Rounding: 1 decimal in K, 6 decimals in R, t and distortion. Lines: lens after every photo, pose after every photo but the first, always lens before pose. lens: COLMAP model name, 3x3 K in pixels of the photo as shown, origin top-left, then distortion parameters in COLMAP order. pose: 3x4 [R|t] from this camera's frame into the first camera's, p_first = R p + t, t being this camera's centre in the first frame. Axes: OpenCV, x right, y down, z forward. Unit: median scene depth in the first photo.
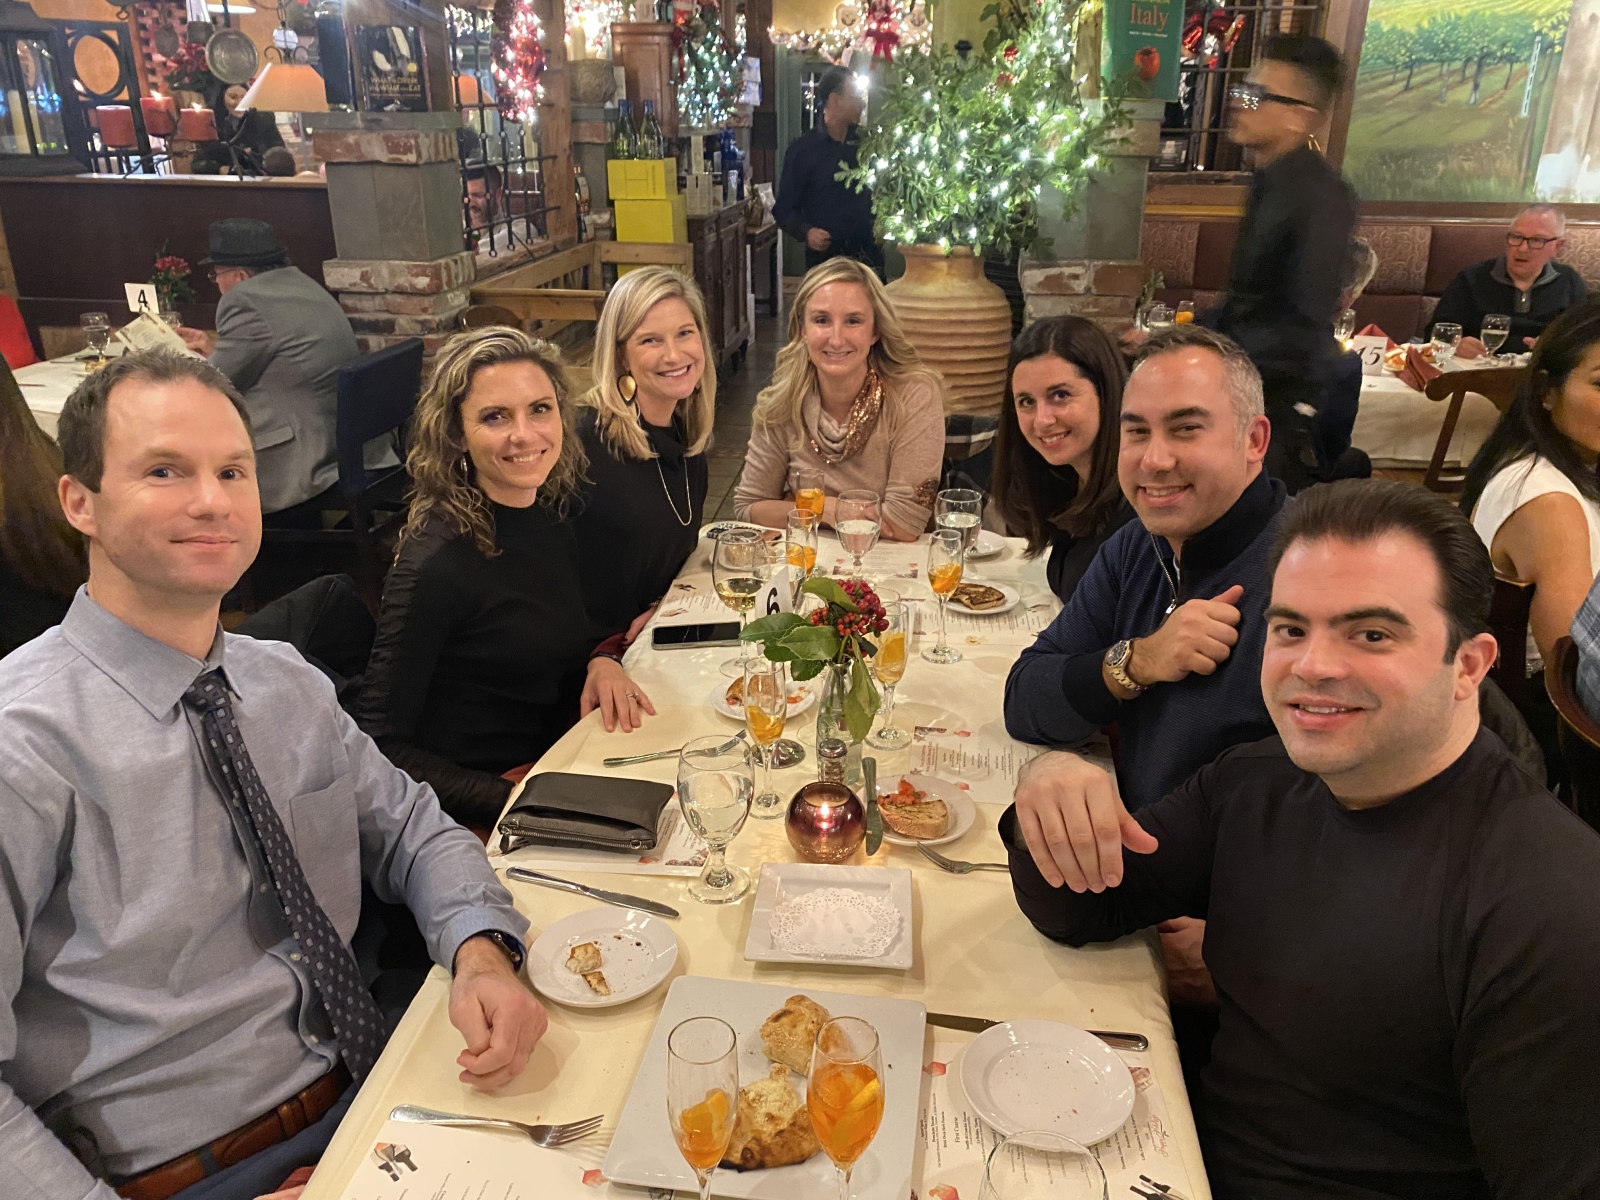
lens RADIAL K [[1230.5, 0, 800.0], [0, 1230.5, 595.8], [0, 0, 1]] dist [0.009250, -0.014120]
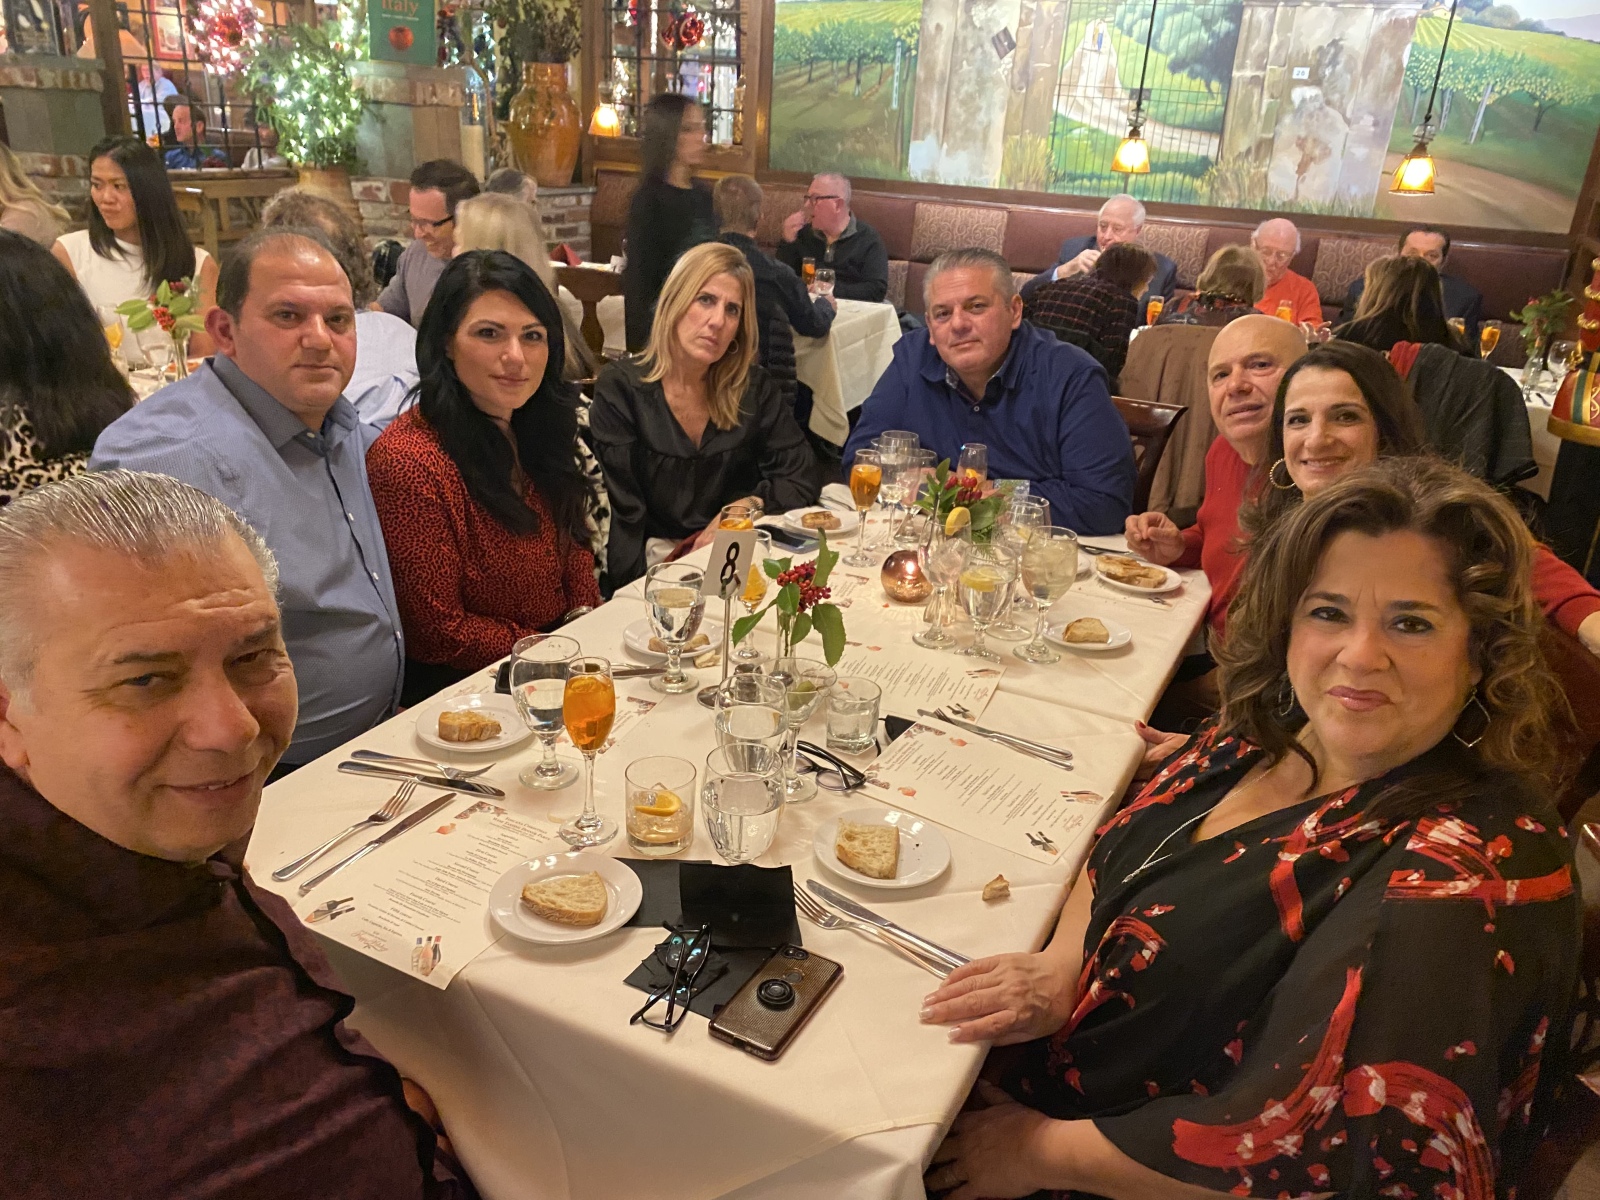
lens RADIAL K [[1230.5, 0, 800.3], [0, 1230.5, 604.3], [0, 0, 1]] dist [0.009250, -0.014120]
pose [[0.956754, 0.154151, -0.246696, 0.881813], [-0.155907, 0.987692, 0.012522, 0.093523], [0.245590, 0.026481, 0.969012, -0.186908]]
